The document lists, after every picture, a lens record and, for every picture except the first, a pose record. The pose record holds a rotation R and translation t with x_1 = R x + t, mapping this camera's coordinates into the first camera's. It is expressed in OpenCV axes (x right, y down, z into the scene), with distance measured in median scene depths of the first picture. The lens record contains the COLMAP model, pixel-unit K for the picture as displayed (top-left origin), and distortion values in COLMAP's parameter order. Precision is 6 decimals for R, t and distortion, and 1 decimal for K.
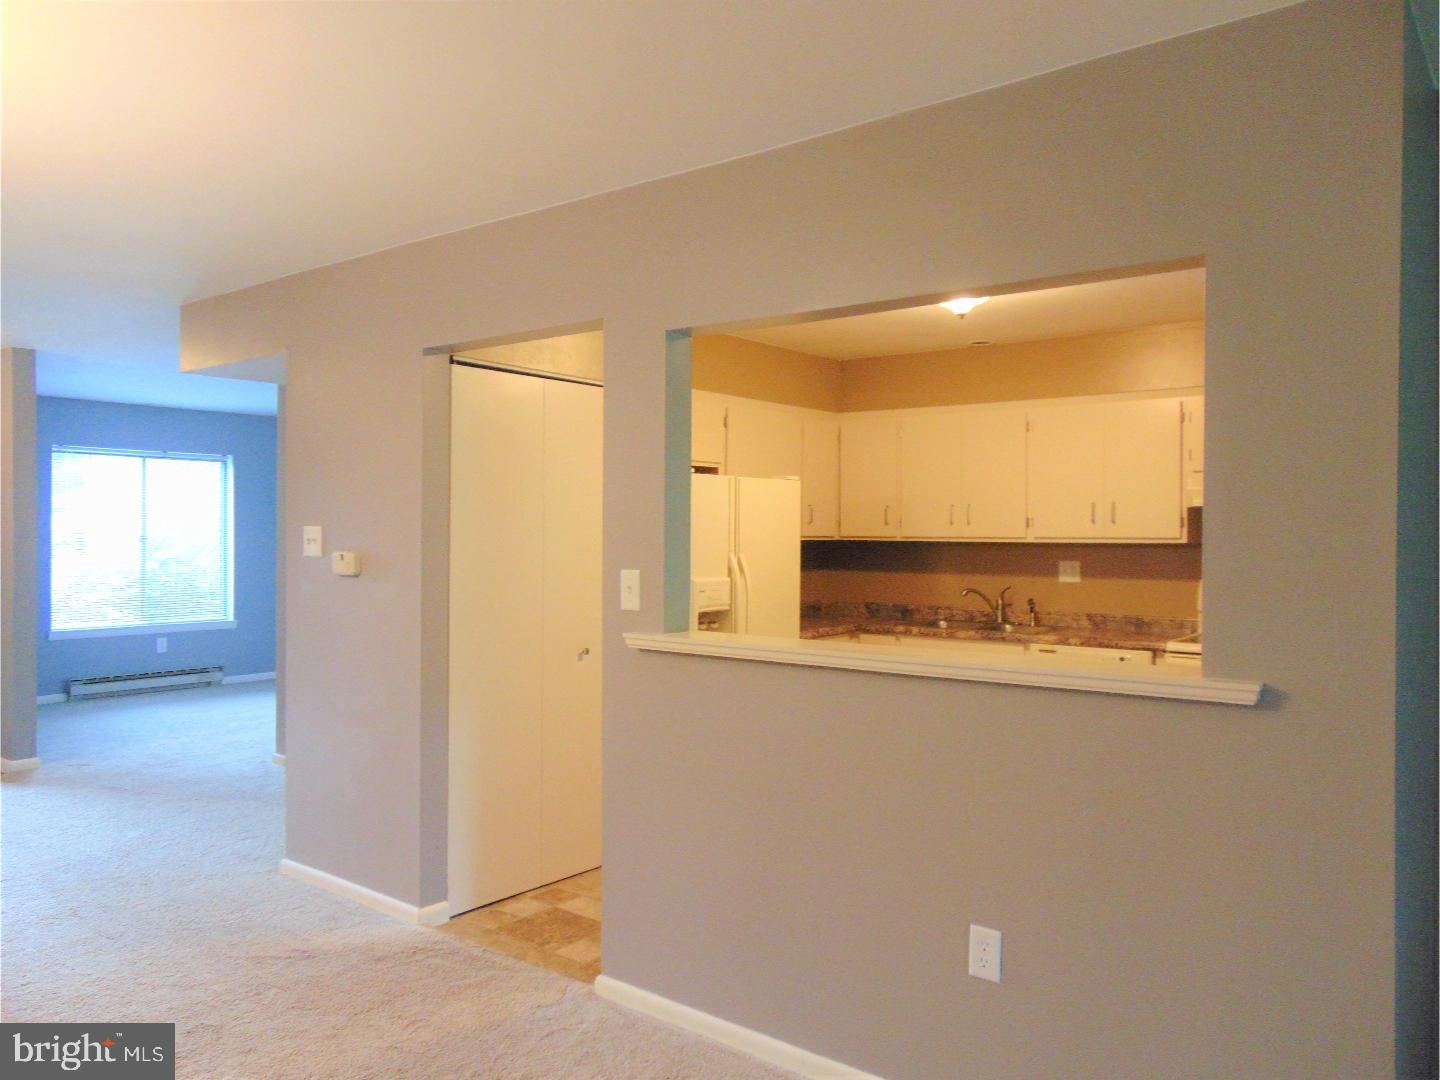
lens RADIAL K [[1083.4, 0, 725.2], [0, 1083.4, 540.8], [0, 0, 1]] dist [-0.030036, 0.071506]
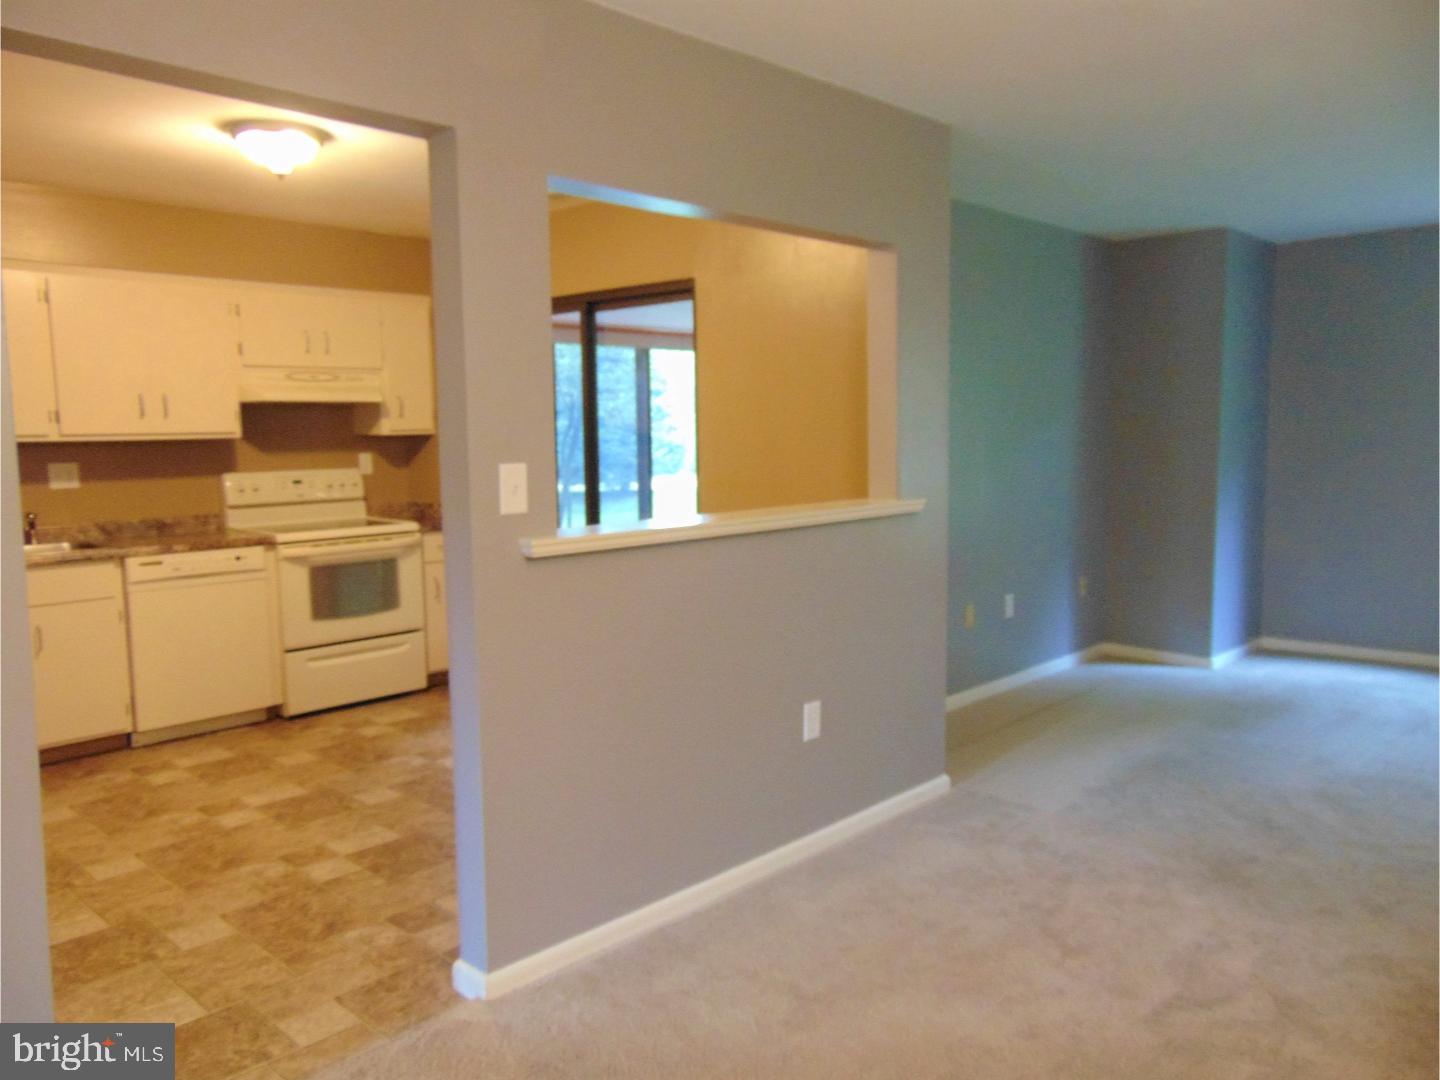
lens RADIAL K [[1083.4, 0, 725.2], [0, 1083.4, 540.8], [0, 0, 1]] dist [-0.030036, 0.071506]
pose [[0.092598, -0.109772, 0.989634, -0.486773], [0.021957, 0.993888, 0.108189, -0.000935], [-0.995461, 0.011712, 0.094442, 0.422620]]
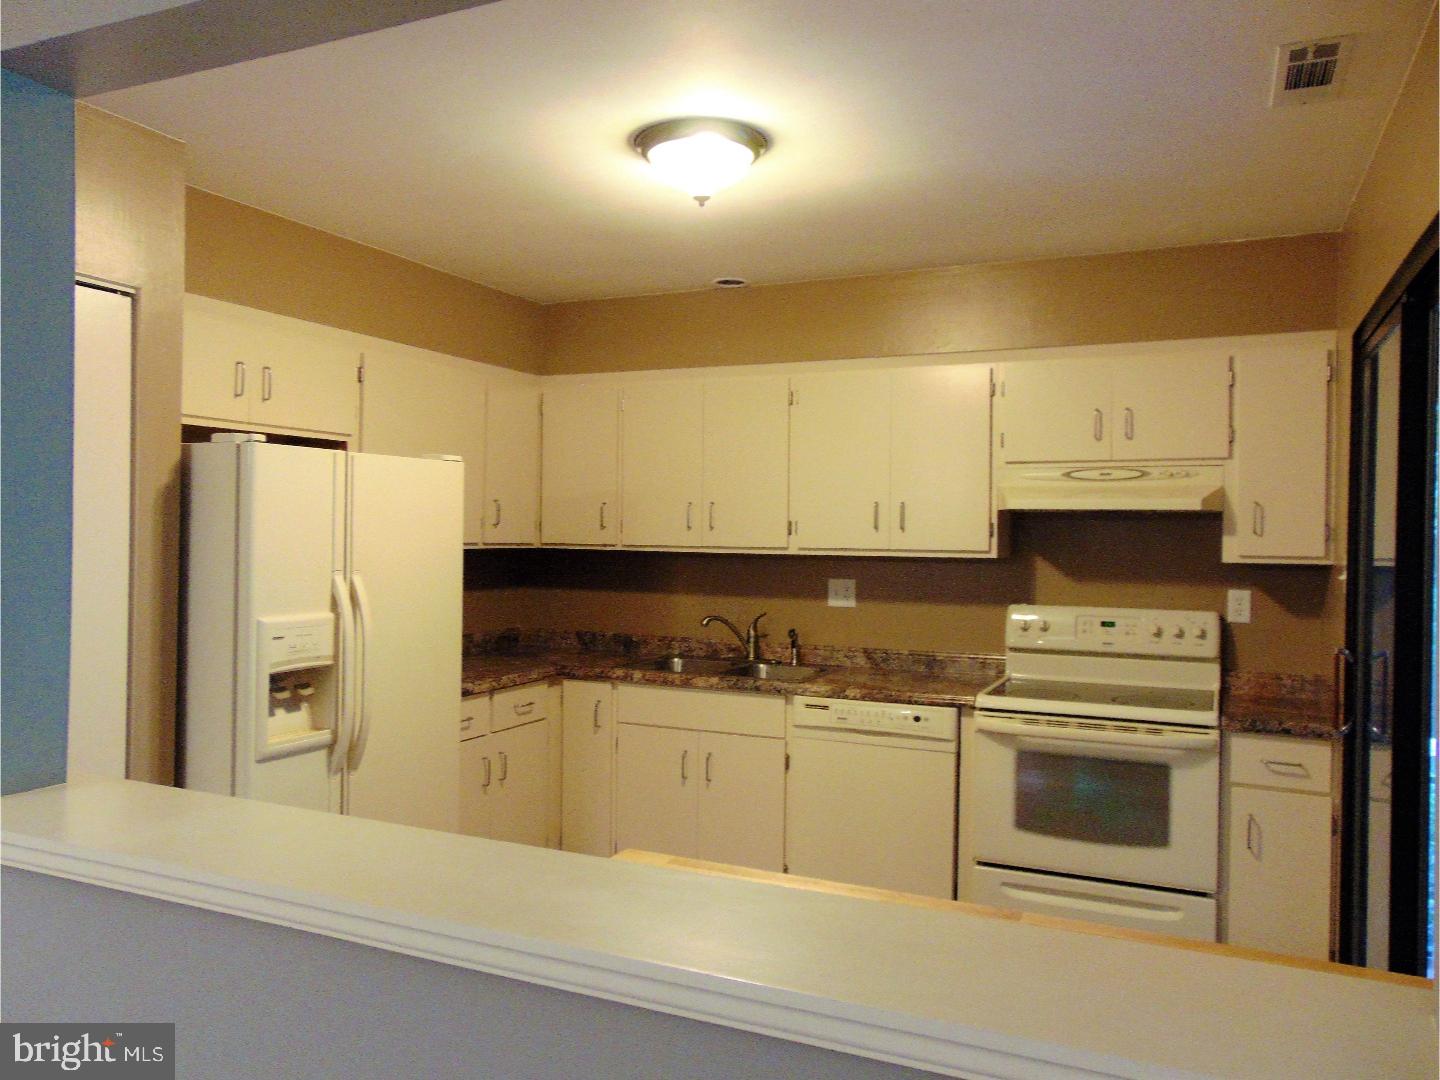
lens RADIAL K [[1083.4, 0, 725.2], [0, 1083.4, 540.8], [0, 0, 1]] dist [-0.030036, 0.071506]
pose [[0.973718, 0.007216, 0.227641, 0.068219], [-0.007619, 0.999971, 0.000893, -0.008220], [-0.227627, -0.002604, 0.973745, 0.288999]]
